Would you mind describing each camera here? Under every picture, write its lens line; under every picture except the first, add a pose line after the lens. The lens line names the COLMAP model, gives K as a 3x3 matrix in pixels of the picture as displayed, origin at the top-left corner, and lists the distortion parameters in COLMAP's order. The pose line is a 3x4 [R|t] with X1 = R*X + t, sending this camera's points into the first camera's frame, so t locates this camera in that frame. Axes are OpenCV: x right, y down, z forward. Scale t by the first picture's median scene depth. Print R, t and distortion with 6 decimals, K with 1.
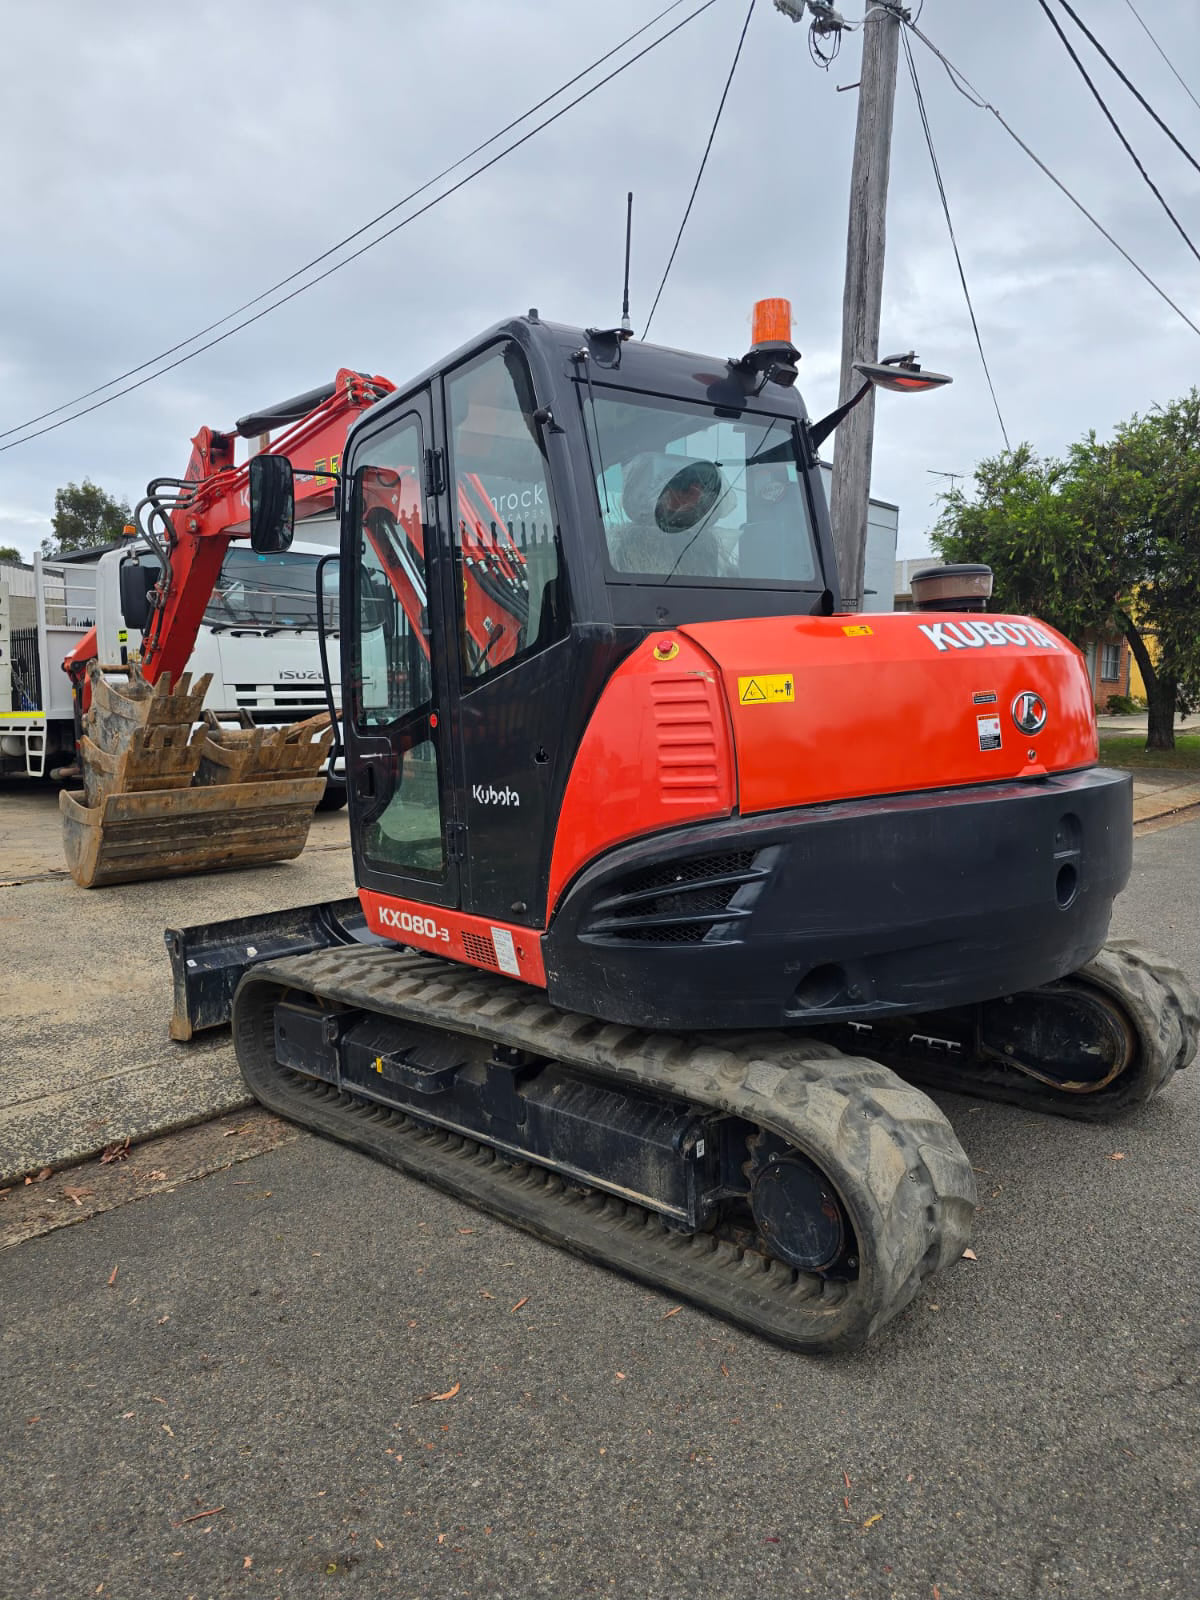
lens RADIAL K [[1033.0, 0, 600.0], [0, 1033.0, 800.0], [0, 0, 1]] dist [0.049686, -0.000718]
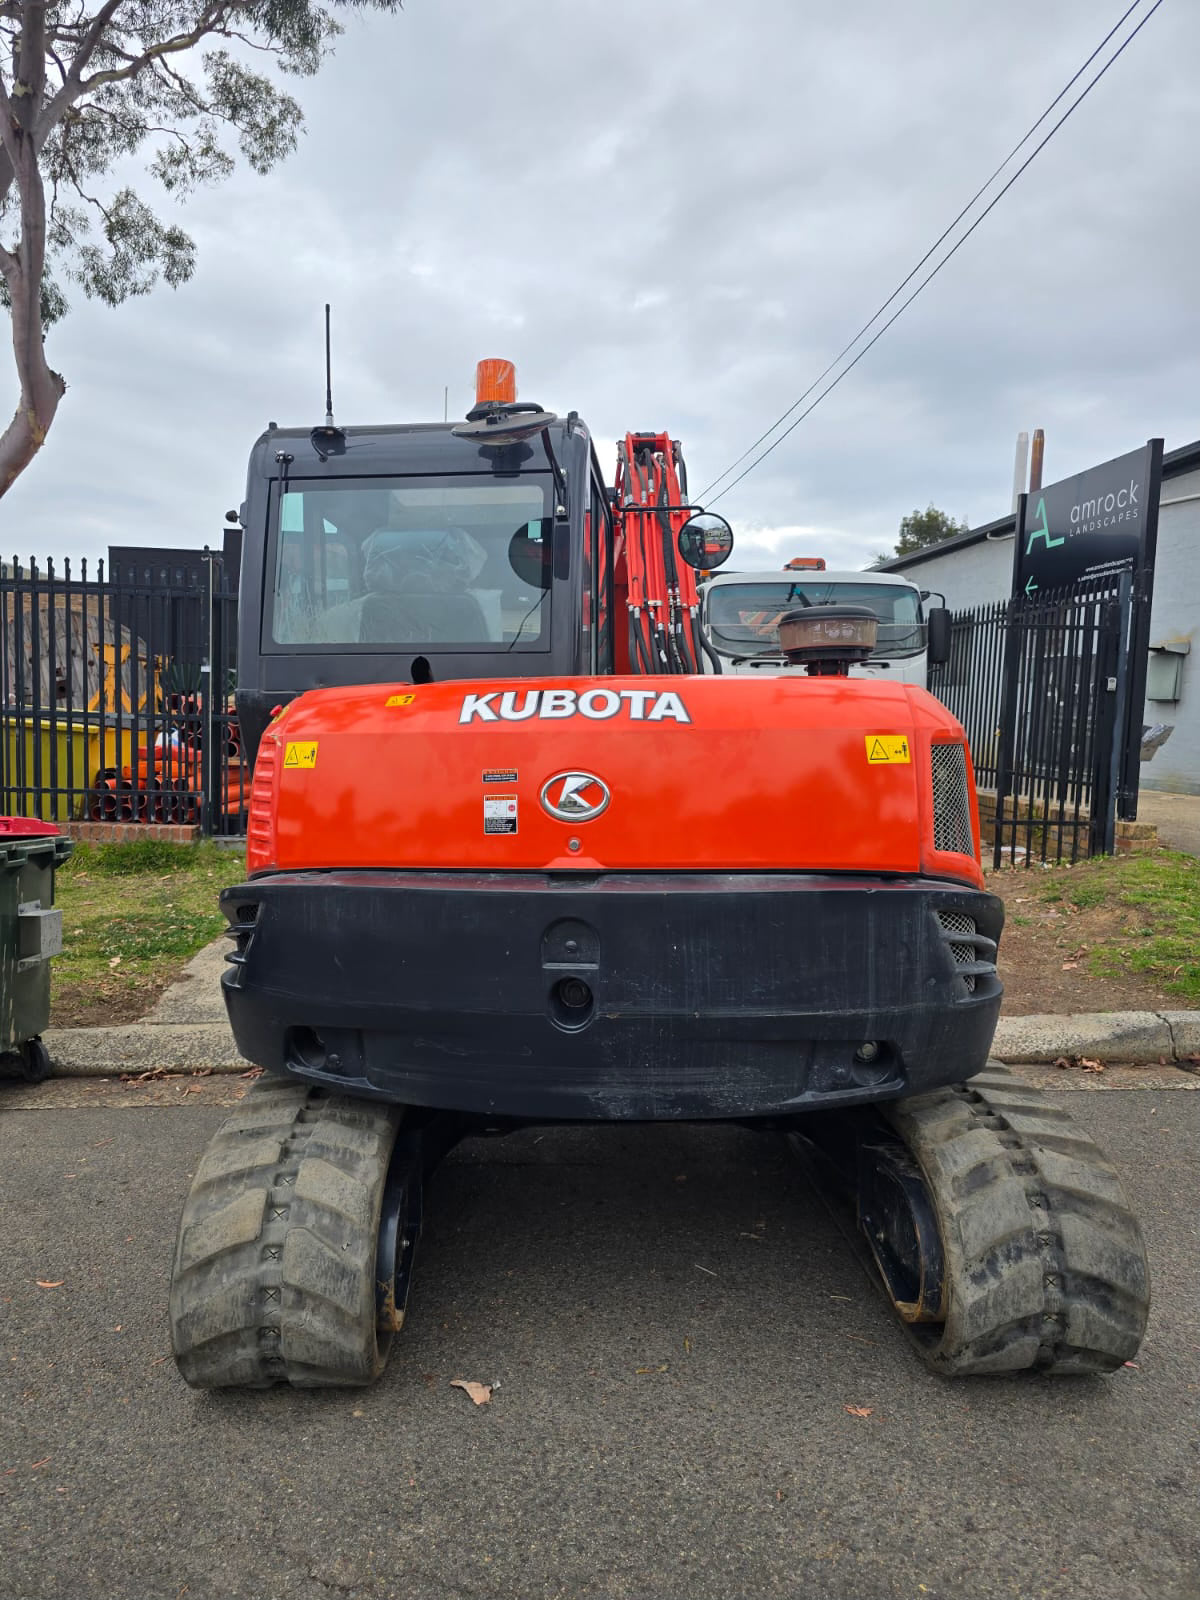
lens RADIAL K [[1056.2, 0, 600.0], [0, 1056.2, 800.0], [0, 0, 1]] dist [0.056297, -0.000030]
pose [[0.725118, 0.072475, -0.684801, 1.035913], [-0.083140, 0.996386, 0.017416, -0.098483], [0.683588, 0.044306, 0.728522, 0.388571]]
